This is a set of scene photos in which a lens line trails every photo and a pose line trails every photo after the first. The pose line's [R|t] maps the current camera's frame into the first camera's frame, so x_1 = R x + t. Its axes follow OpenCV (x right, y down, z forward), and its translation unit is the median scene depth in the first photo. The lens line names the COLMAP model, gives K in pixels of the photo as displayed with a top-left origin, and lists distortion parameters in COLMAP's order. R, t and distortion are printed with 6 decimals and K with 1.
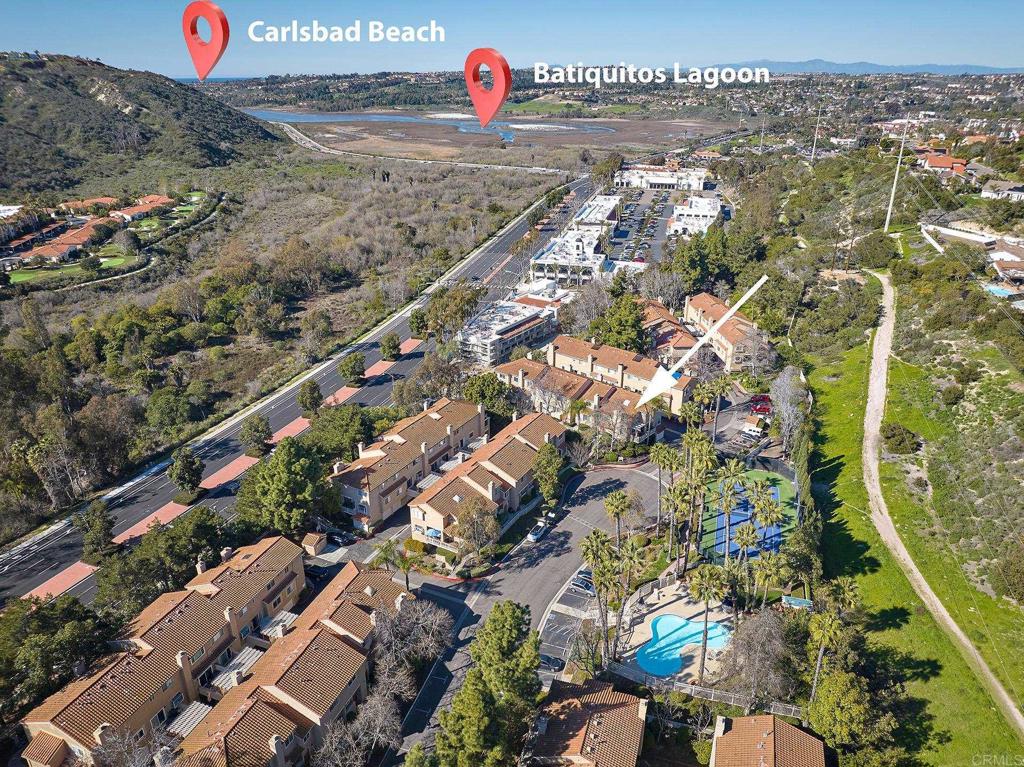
lens RADIAL K [[759.5, 0, 513.1], [0, 759.5, 382.1], [0, 0, 1]] dist [-0.043365, 0.022108]
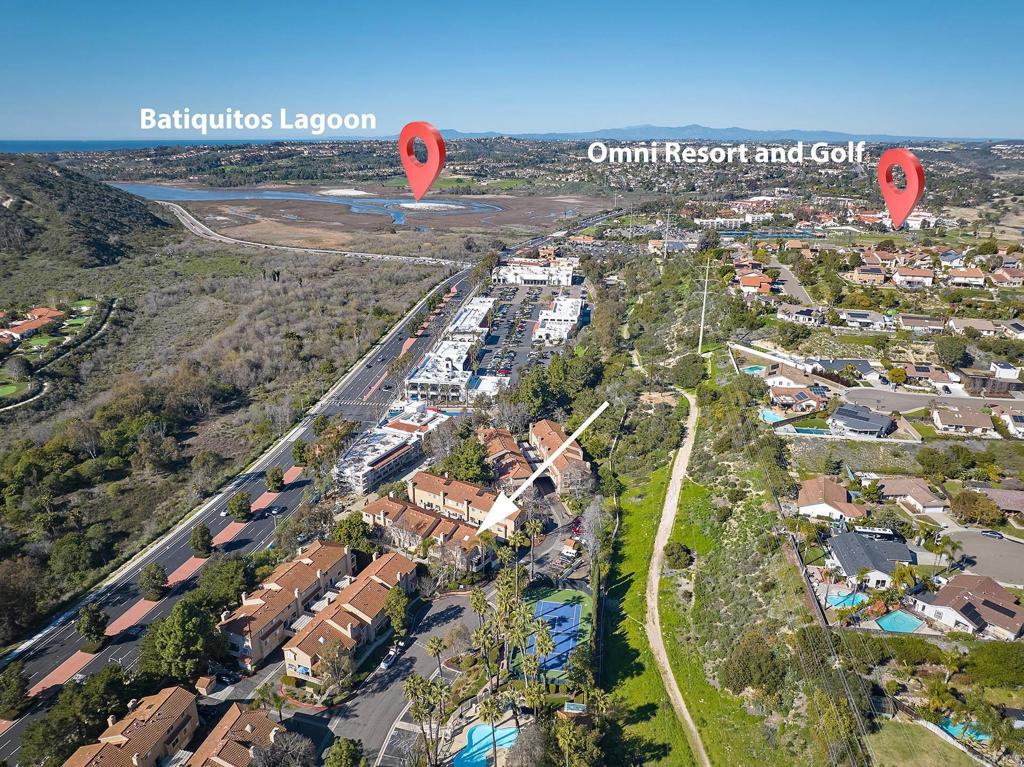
lens RADIAL K [[759.5, 0, 519.8], [0, 759.5, 381.6], [0, 0, 1]] dist [-0.043365, 0.022108]
pose [[0.990479, -0.038879, 0.132063, 0.065318], [0.048290, 0.996460, -0.068818, -0.109286], [-0.128920, 0.074540, 0.988850, -0.200977]]
